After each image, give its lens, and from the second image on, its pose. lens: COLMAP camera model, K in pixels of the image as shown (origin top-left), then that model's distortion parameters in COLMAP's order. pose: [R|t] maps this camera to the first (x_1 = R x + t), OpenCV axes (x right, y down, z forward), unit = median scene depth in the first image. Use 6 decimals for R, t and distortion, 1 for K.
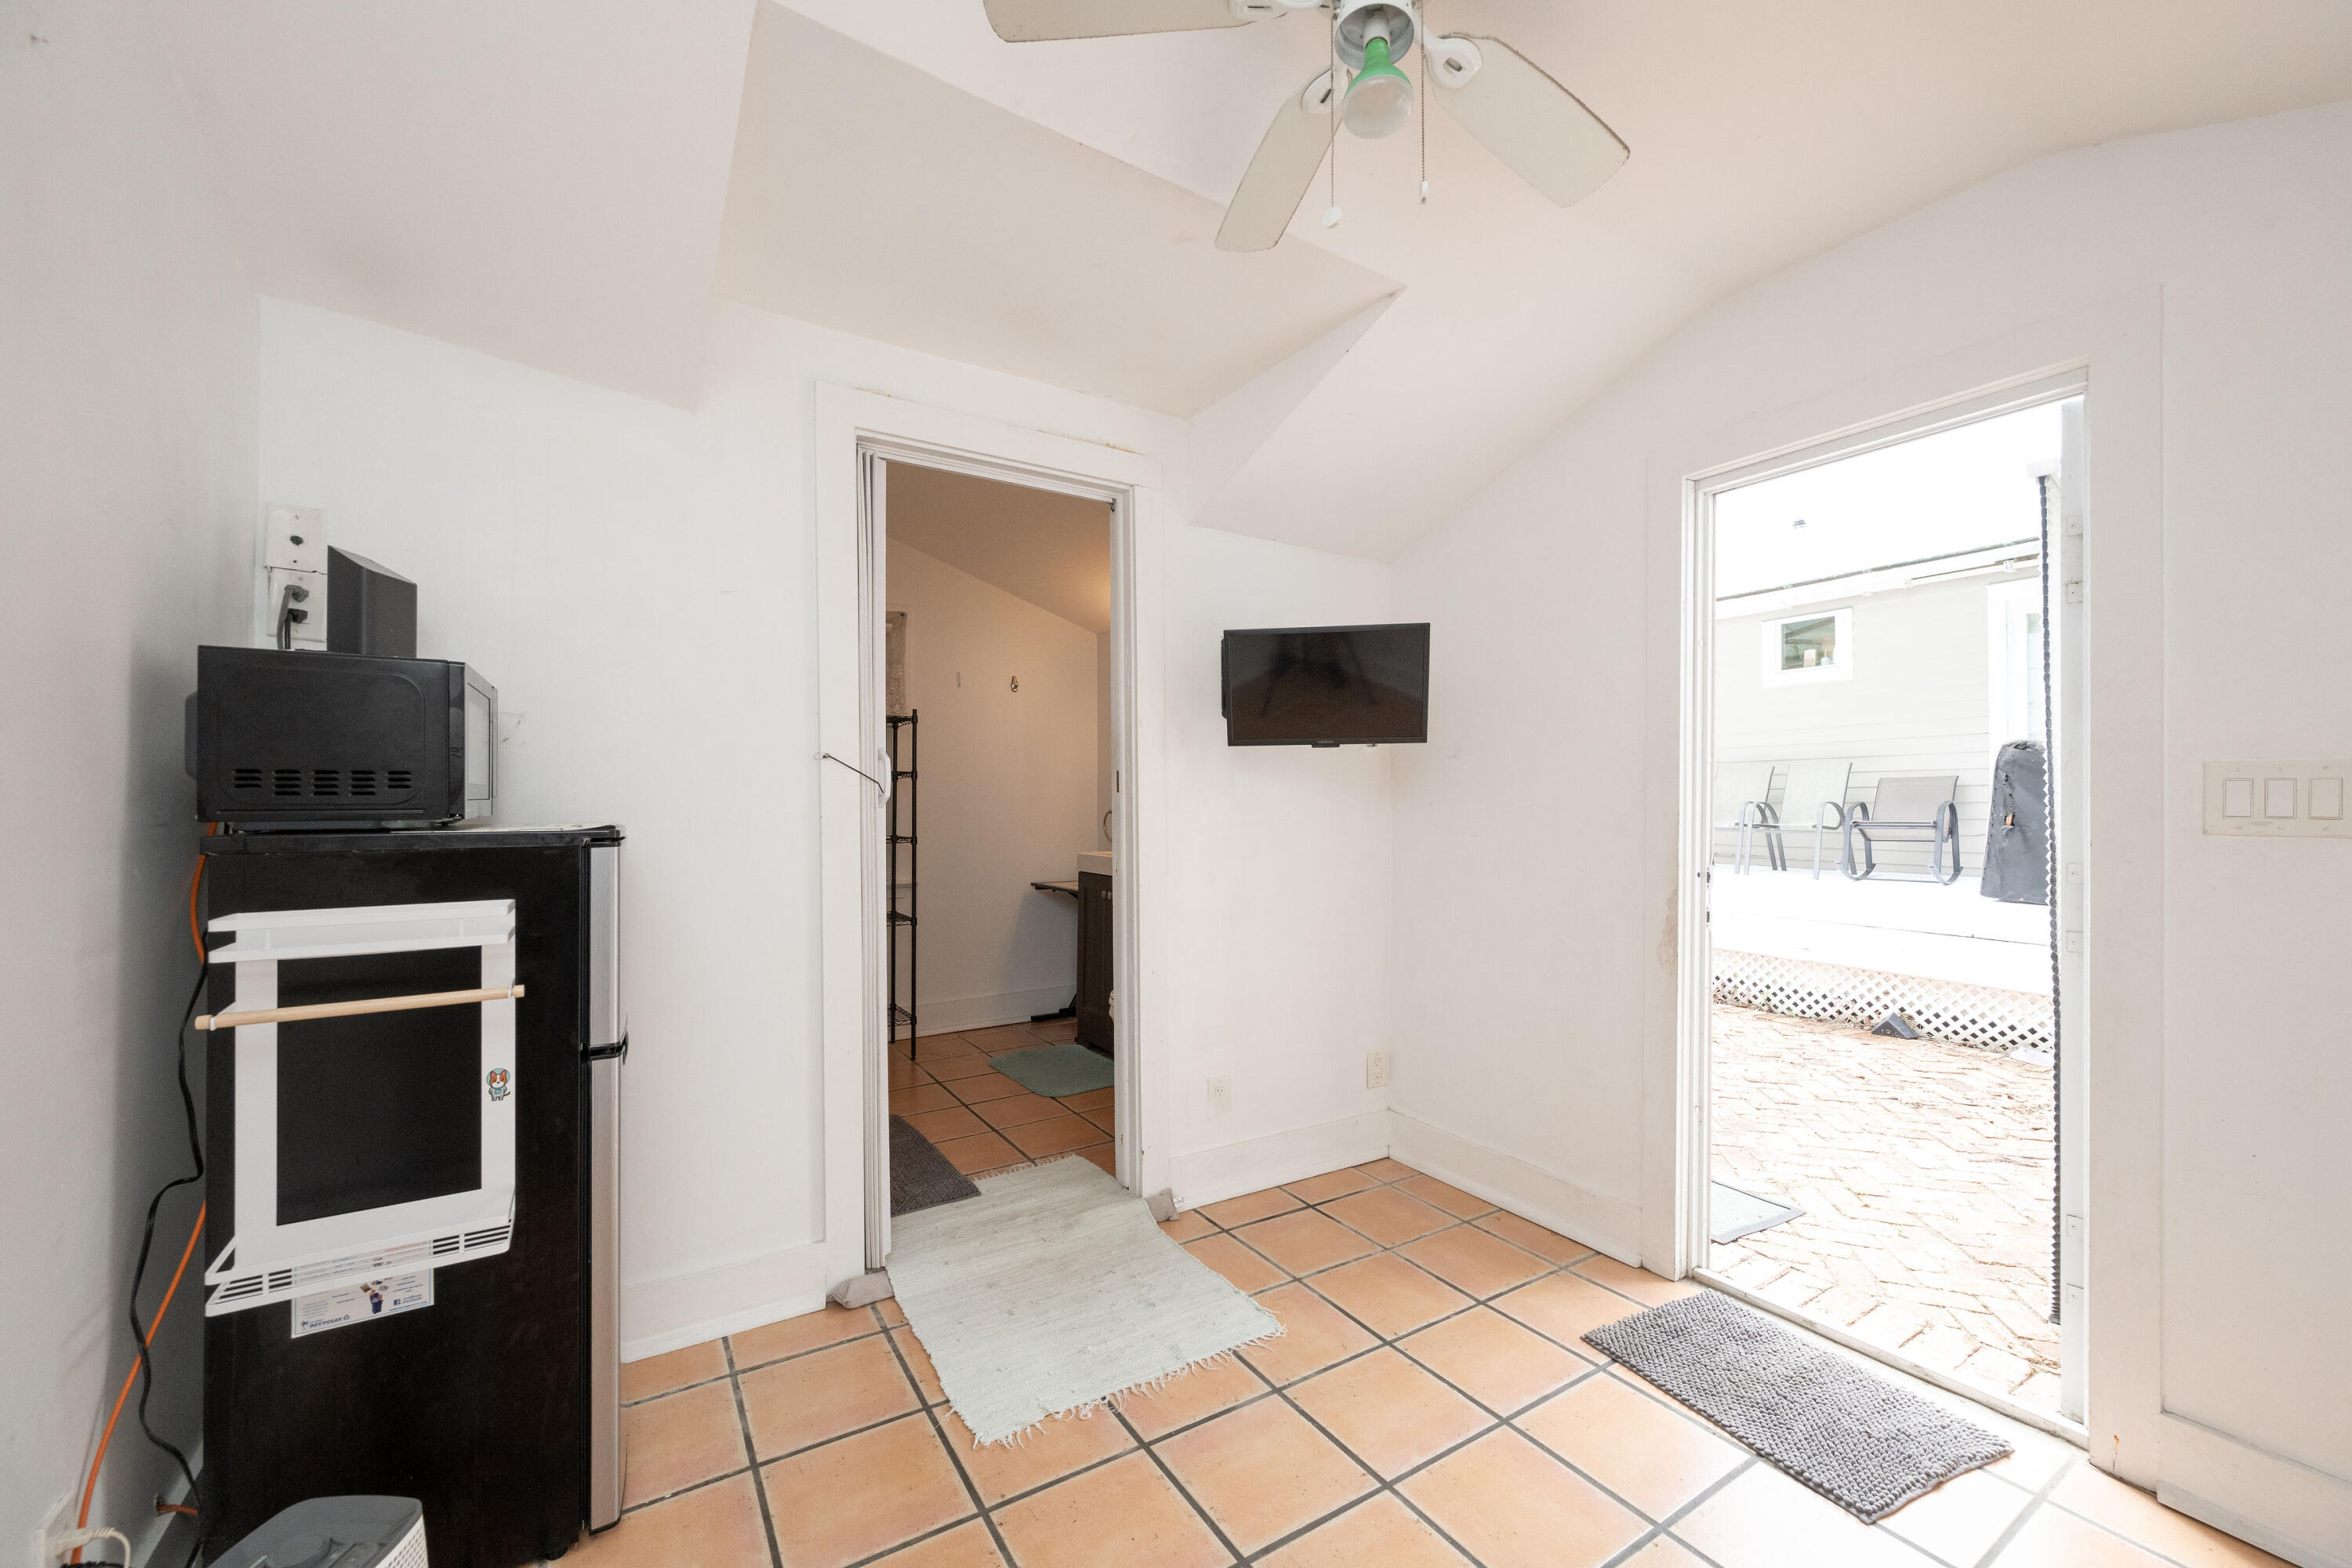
lens RADIAL K [[924.9, 0, 1169.4], [0, 924.9, 795.3], [0, 0, 1]] dist [-0.000632, 0.000001]
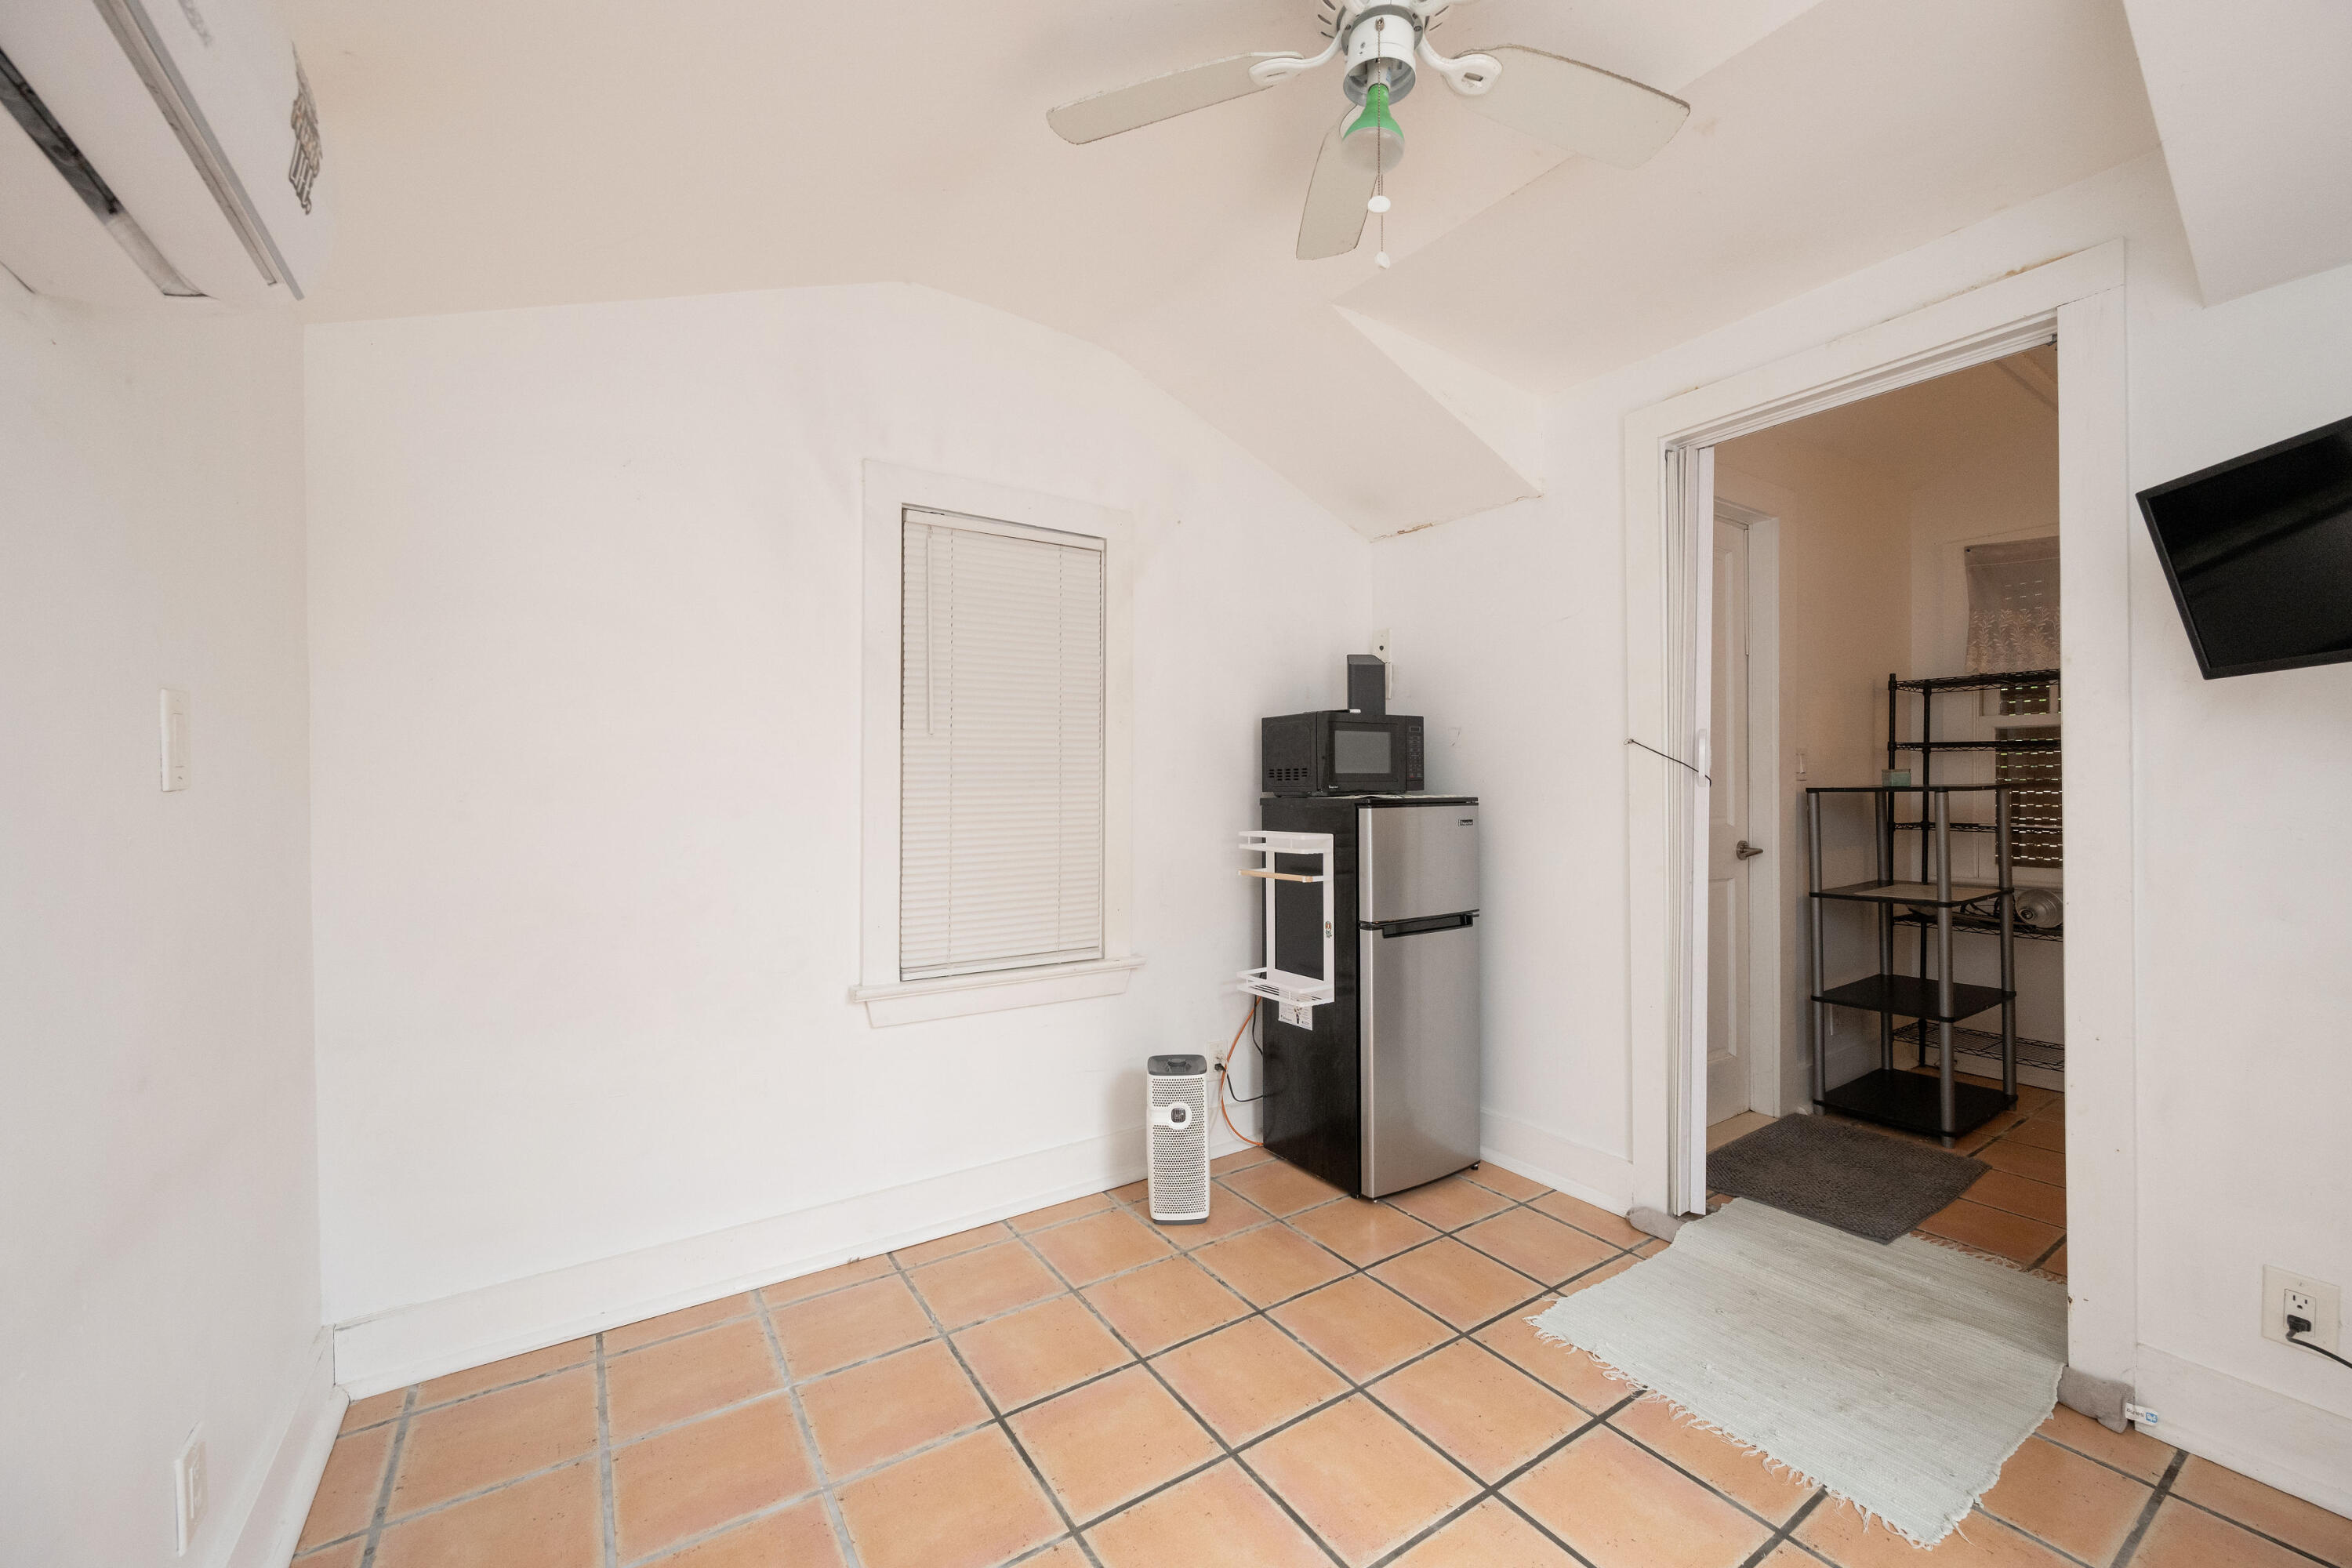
lens RADIAL K [[912.1, 0, 1182.2], [0, 912.1, 791.8], [0, 0, 1]] dist [-0.001905, -0.000014]
pose [[0.023619, 0.001453, -0.999720, 0.781544], [0.009828, 0.999950, 0.001685, 0.013016], [0.999673, -0.009865, 0.023603, 0.436549]]
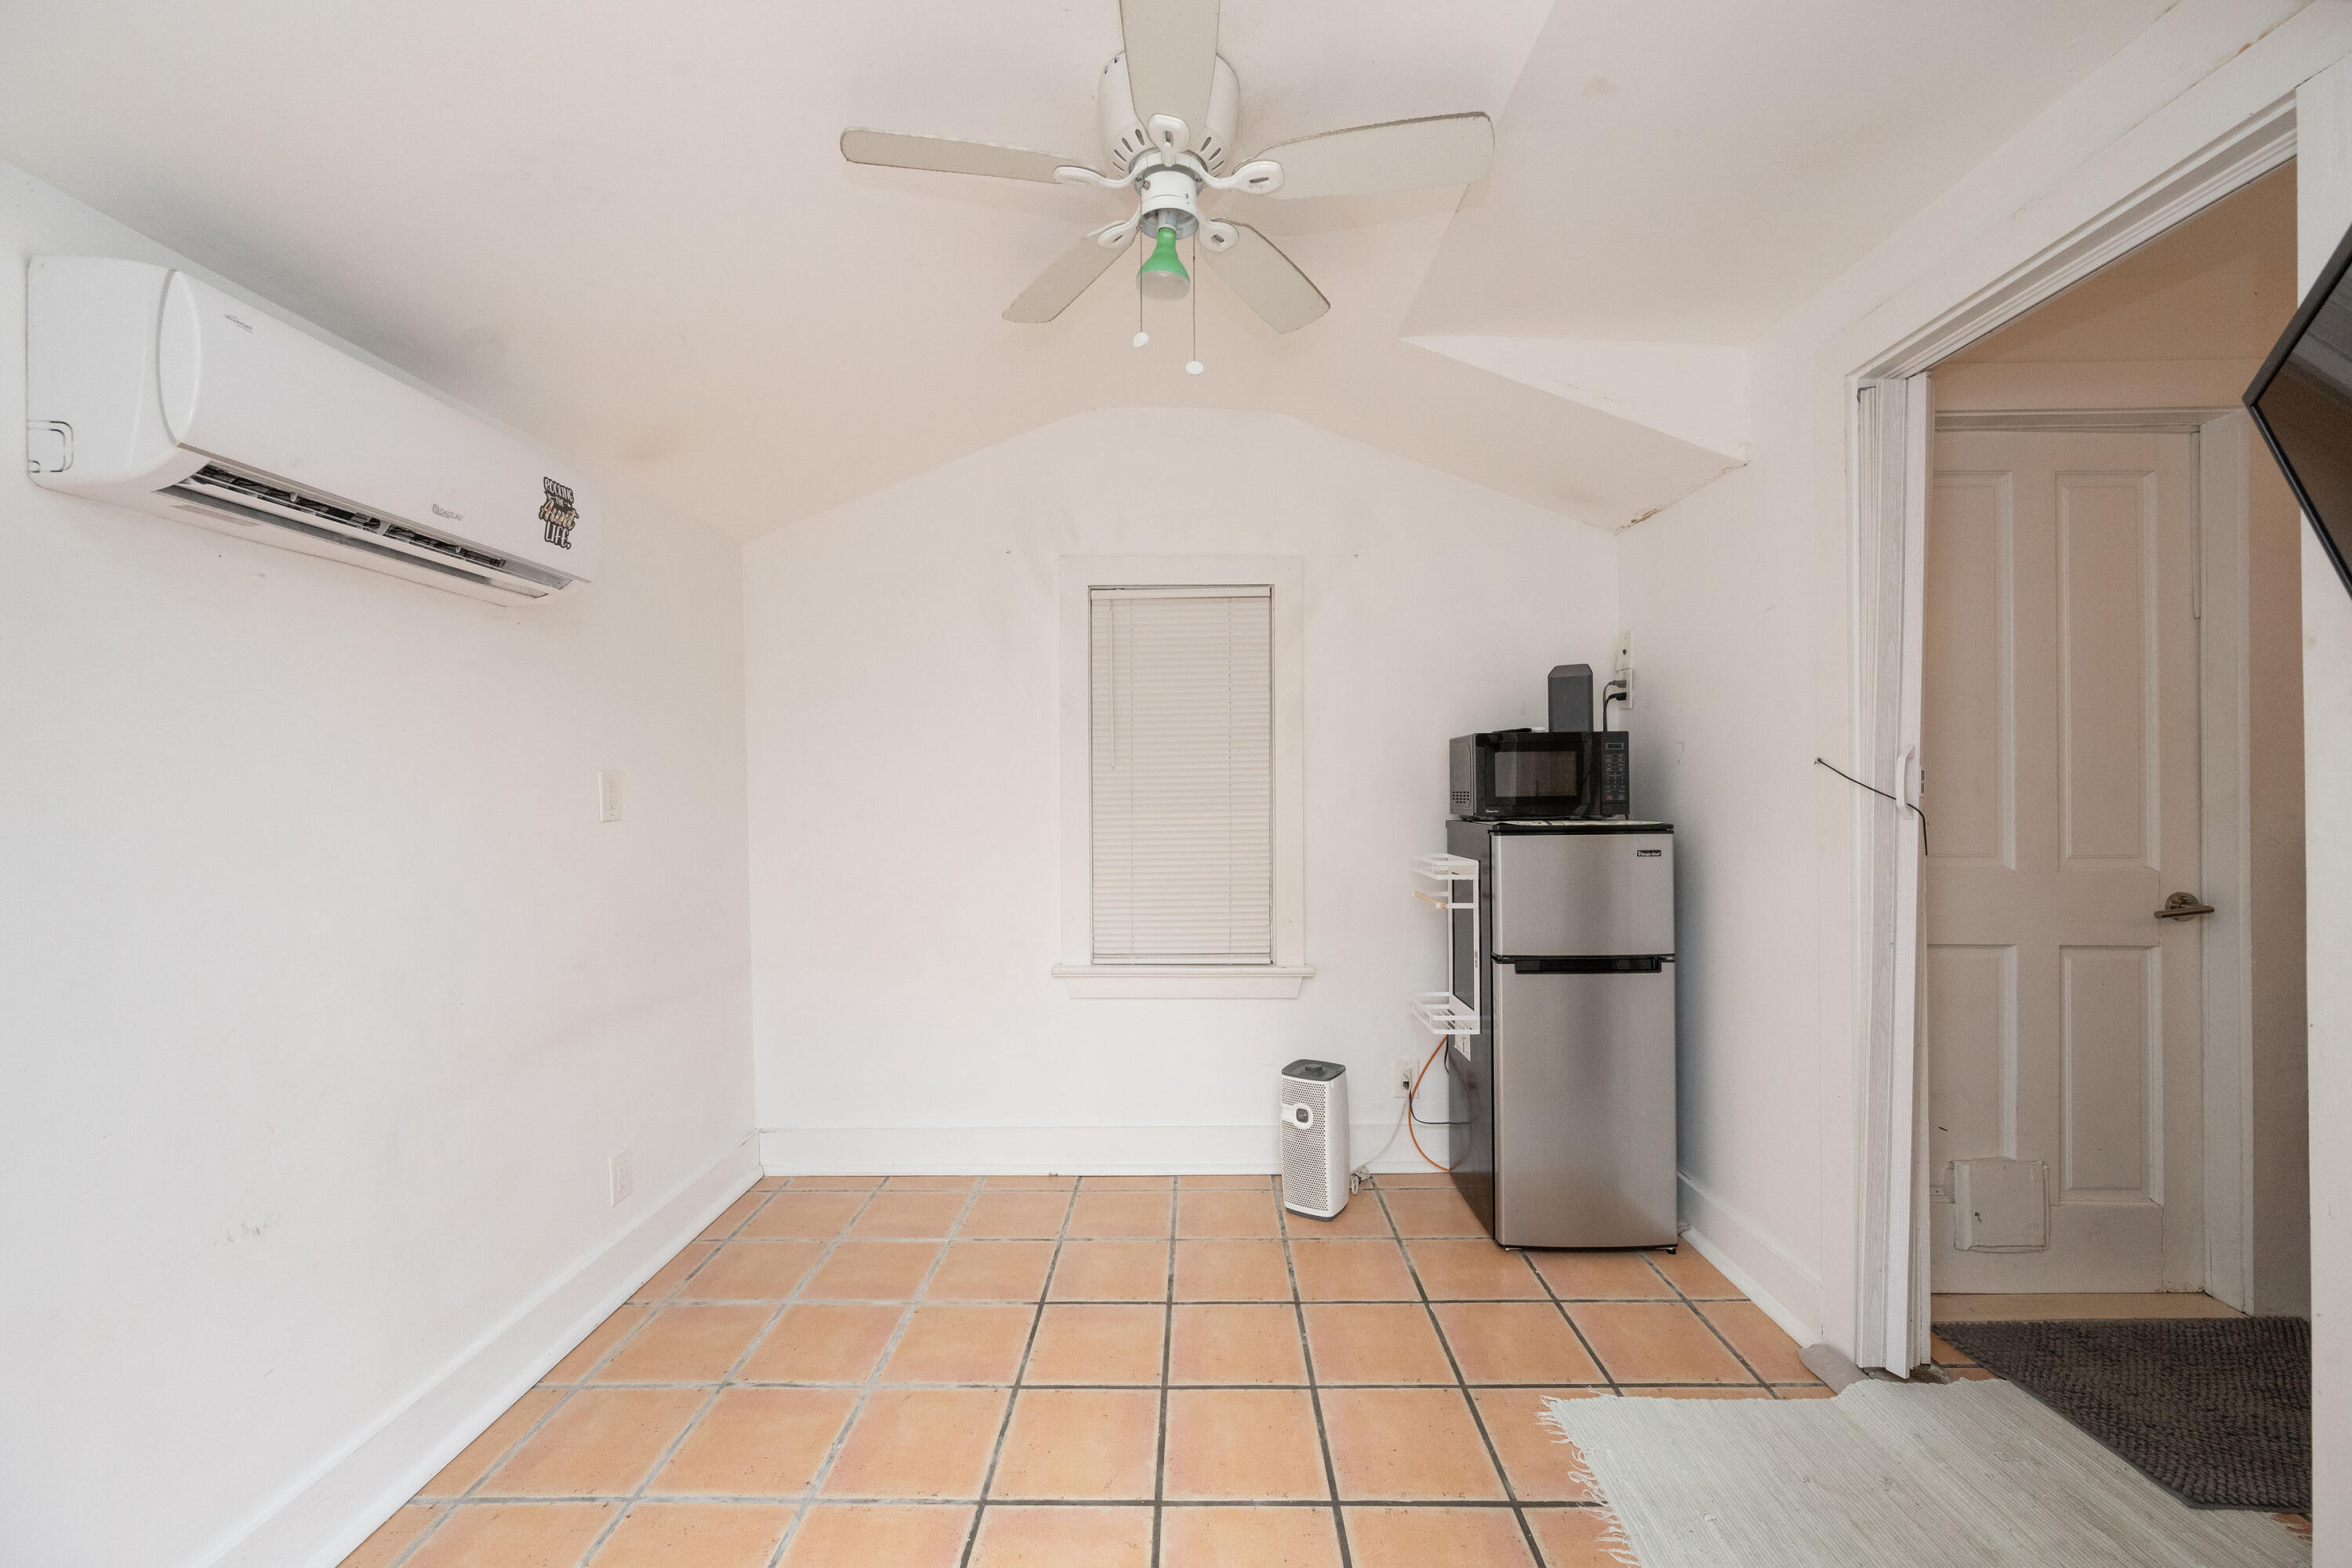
lens RADIAL K [[912.1, 0, 1182.2], [0, 912.1, 791.8], [0, 0, 1]] dist [-0.001905, -0.000014]
pose [[-0.541198, 0.003009, -0.840890, 0.765876], [0.011279, 0.999930, -0.003682, -0.016513], [0.840820, -0.011477, -0.541193, 1.004673]]
